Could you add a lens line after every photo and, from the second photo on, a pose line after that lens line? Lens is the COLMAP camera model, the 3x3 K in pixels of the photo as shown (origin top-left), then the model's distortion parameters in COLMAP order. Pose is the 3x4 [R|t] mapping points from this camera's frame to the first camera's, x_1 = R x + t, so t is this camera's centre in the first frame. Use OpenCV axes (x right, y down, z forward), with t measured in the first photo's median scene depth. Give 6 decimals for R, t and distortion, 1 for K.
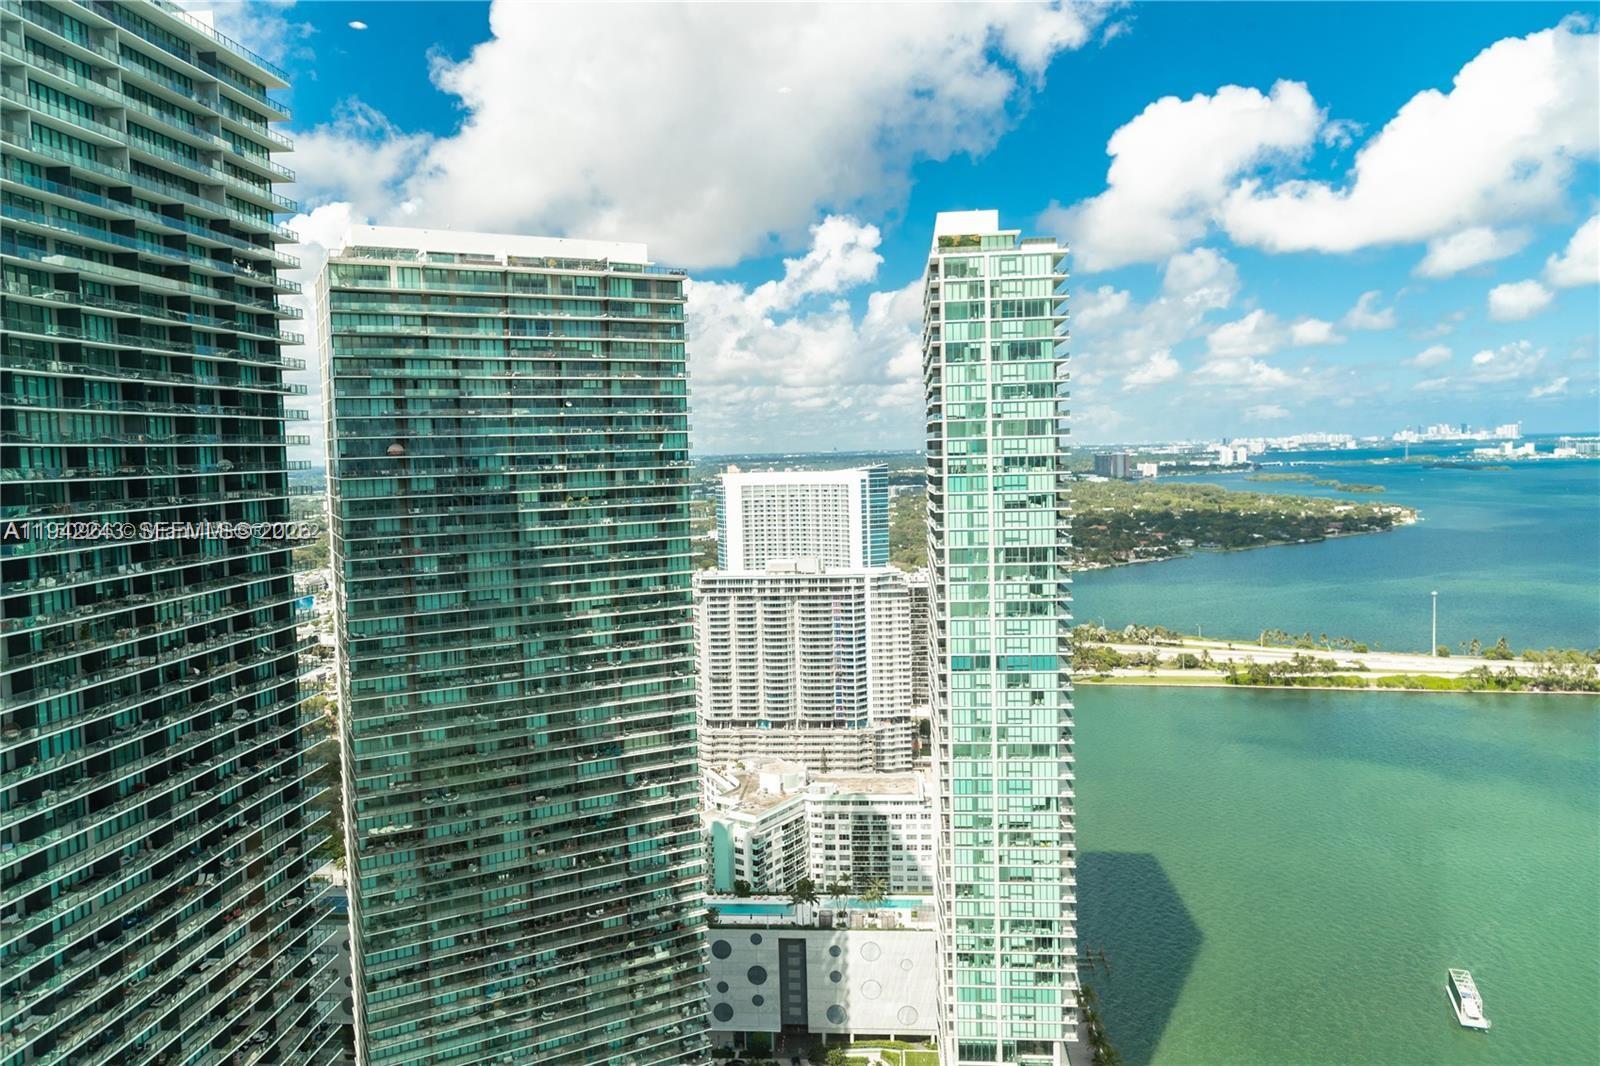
lens RADIAL K [[1093.1, 0, 796.3], [0, 1093.1, 517.0], [0, 0, 1]] dist [0.002850, -0.004320]
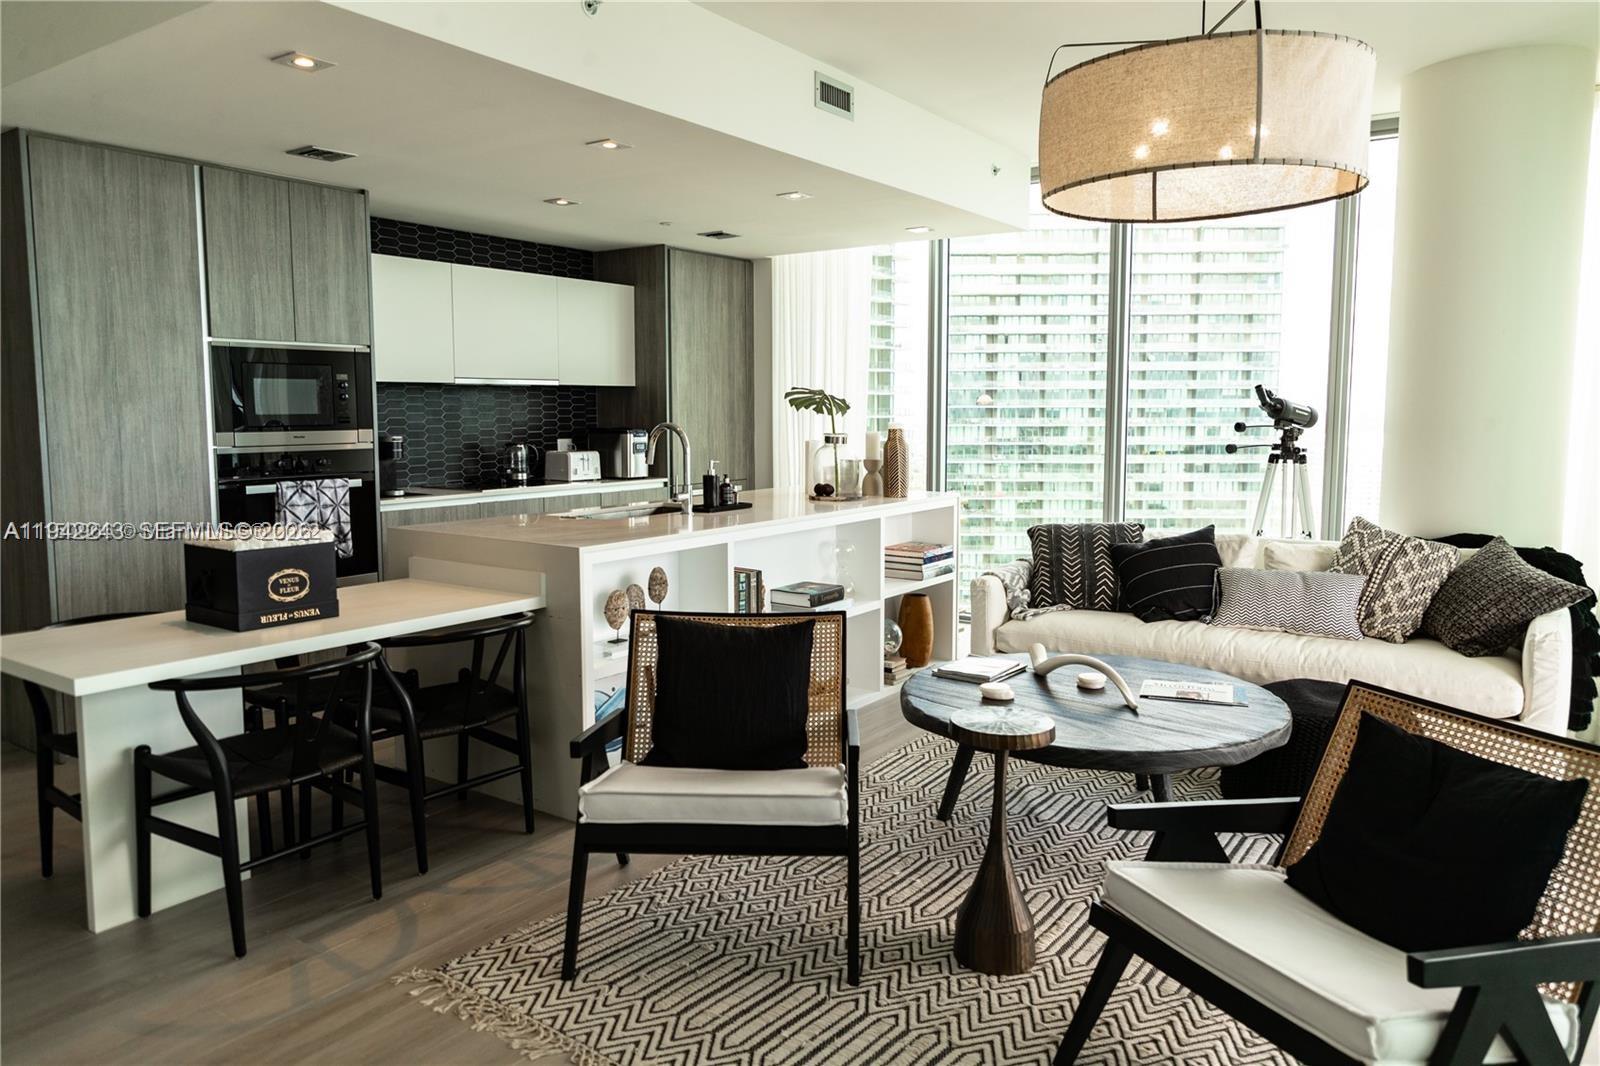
lens RADIAL K [[1162.4, 0, 800.0], [0, 1162.4, 525.9], [0, 0, 1]] dist [0.028674, -0.001198]
pose [[0.871910, 0.077622, -0.483474, 0.038818], [-0.054665, 0.996614, 0.061422, 0.002733], [0.486604, -0.027125, 0.873201, -0.093980]]
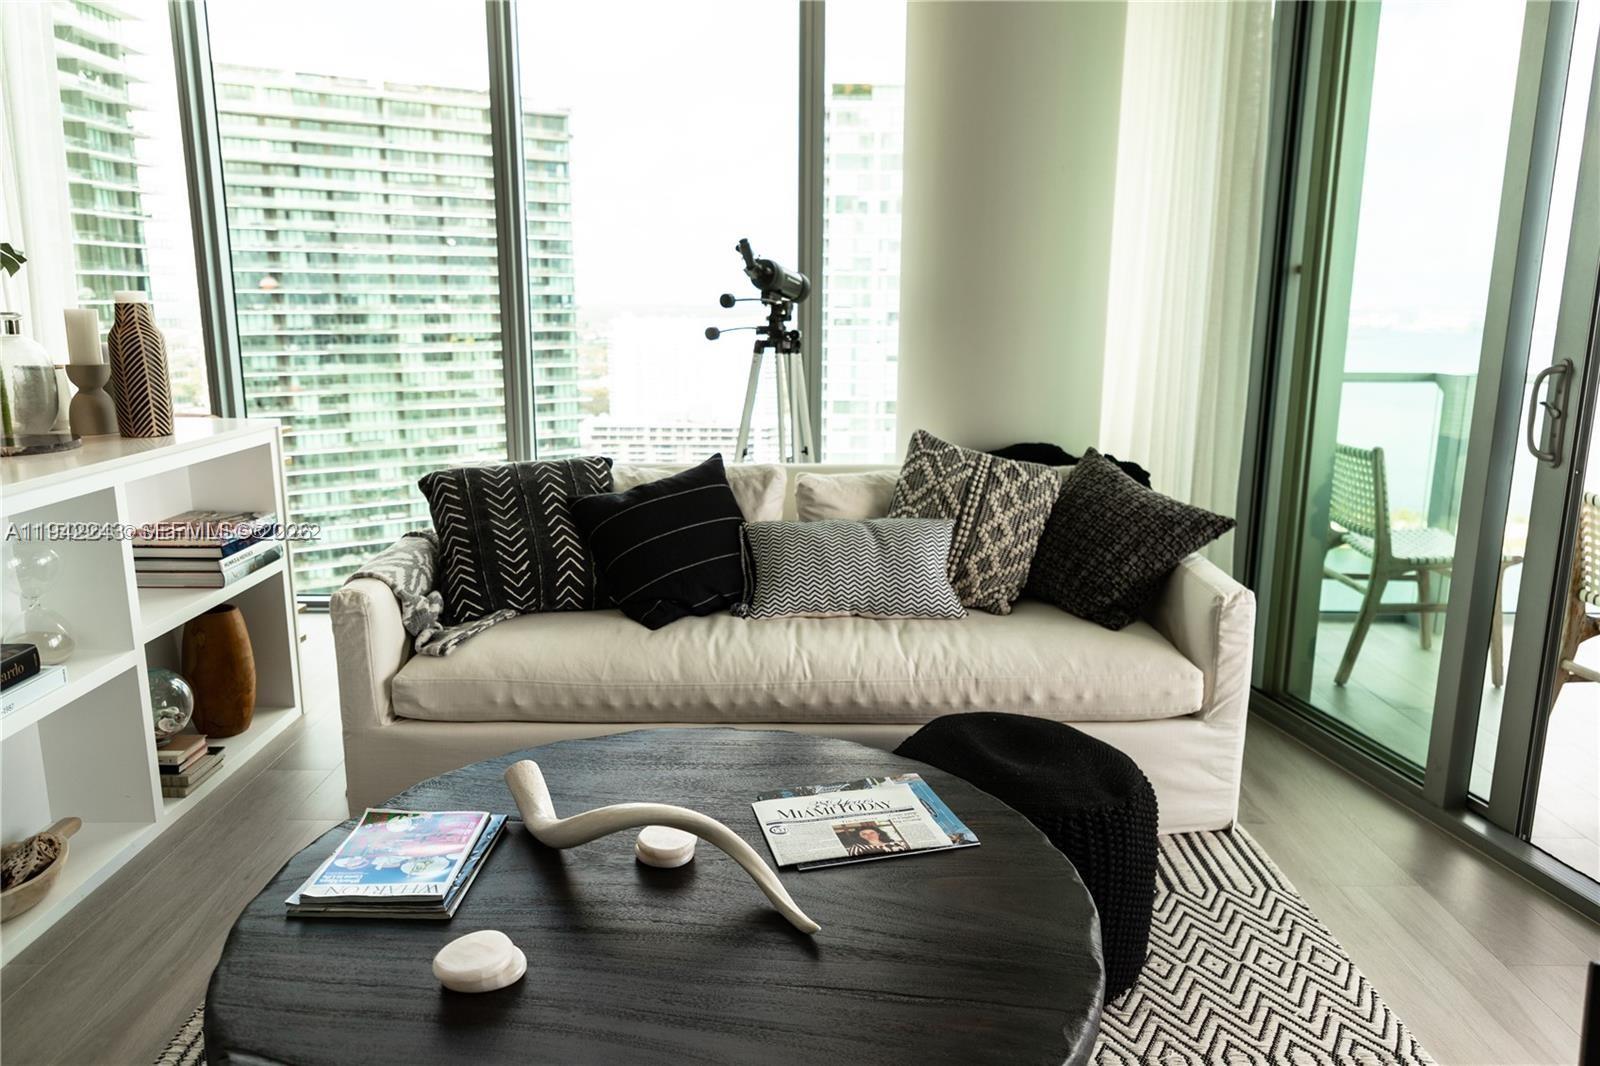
lens RADIAL K [[1083.4, 0, 801.2], [0, 1083.4, 519.6], [0, 0, 1]] dist [0.002669, -0.000406]
pose [[0.994759, 0.013011, 0.101421, 0.008623], [-0.026899, 0.990234, 0.136797, 0.001836], [-0.098650, -0.138809, 0.985393, -0.023097]]
